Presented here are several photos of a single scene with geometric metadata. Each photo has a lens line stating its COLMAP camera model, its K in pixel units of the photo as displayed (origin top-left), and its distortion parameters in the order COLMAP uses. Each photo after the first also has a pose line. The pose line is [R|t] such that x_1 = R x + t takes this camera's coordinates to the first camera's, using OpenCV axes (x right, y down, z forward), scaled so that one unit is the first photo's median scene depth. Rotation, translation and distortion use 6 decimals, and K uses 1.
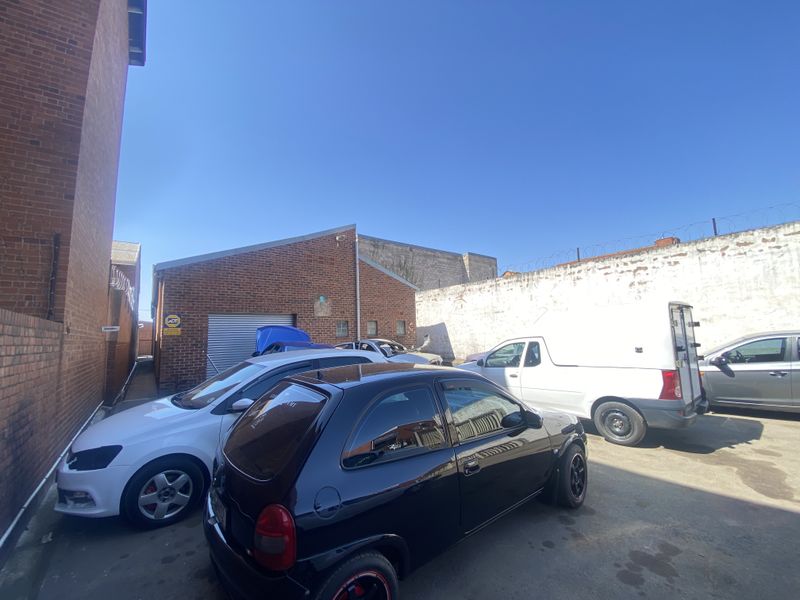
lens RADIAL K [[326.1, 0, 398.6], [0, 326.1, 298.9], [0, 0, 1]] dist [-0.017098, -0.000214]
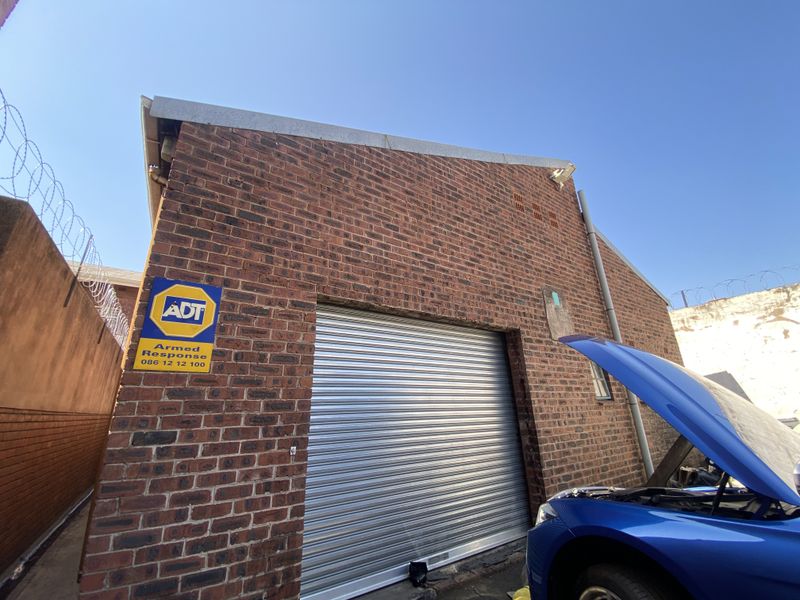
lens RADIAL K [[326.6, 0, 398.2], [0, 326.6, 297.5], [0, 0, 1]] dist [-0.000669, -0.010994]
pose [[0.999650, -0.001751, -0.026412, -0.523229], [-0.003872, 0.977406, -0.211333, 0.104188], [0.026186, 0.211361, 0.977057, 0.751009]]
